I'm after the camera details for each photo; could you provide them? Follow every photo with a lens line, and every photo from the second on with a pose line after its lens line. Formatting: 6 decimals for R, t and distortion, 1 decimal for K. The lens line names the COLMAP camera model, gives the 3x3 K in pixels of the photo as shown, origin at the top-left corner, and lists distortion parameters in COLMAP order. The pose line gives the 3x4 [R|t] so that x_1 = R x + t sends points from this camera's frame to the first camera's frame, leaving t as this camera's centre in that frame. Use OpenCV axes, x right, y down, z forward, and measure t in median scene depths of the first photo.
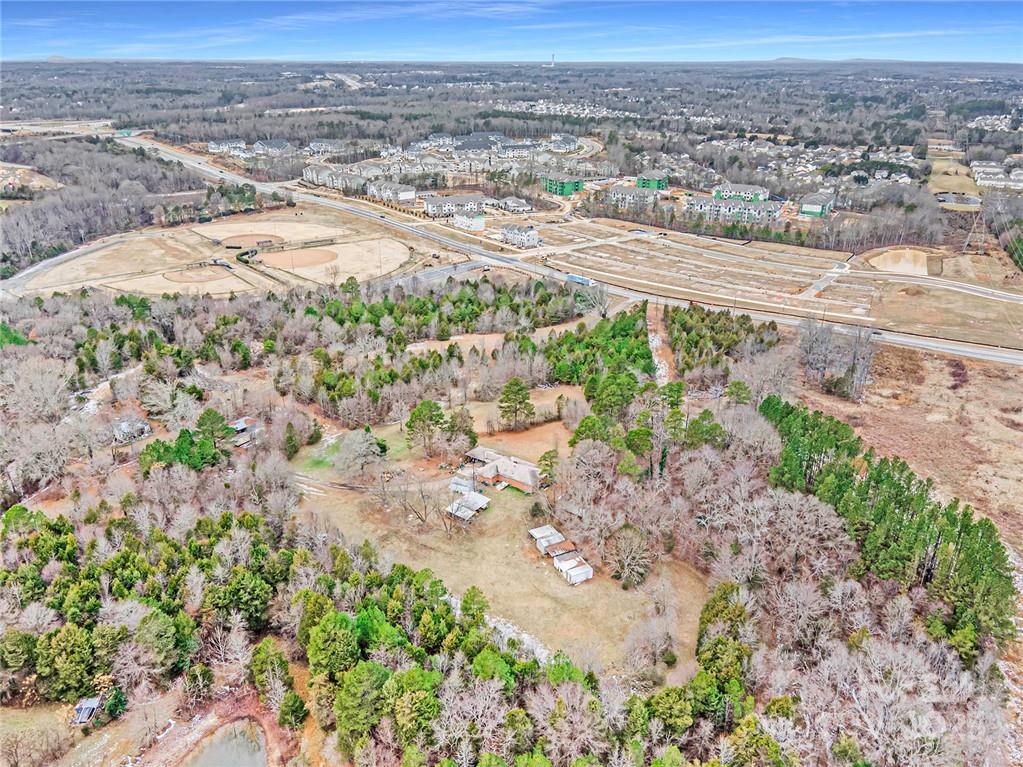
lens RADIAL K [[731.5, 0, 511.5], [0, 731.5, 383.5], [0, 0, 1]] dist [0.043385, -0.000892]
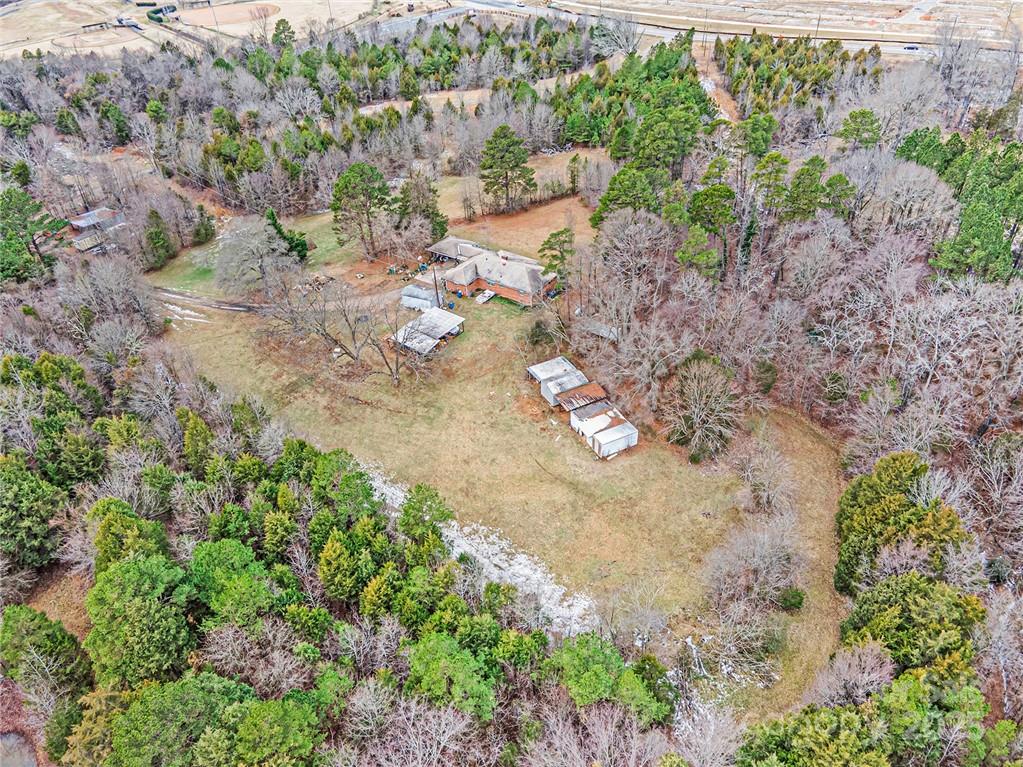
lens RADIAL K [[731.5, 0, 511.5], [0, 731.5, 383.5], [0, 0, 1]] dist [0.043385, -0.000892]
pose [[0.998920, -0.039714, -0.024098, 0.018624], [0.044455, 0.967779, 0.247845, 0.048970], [0.013478, -0.248649, 0.968500, 0.317773]]
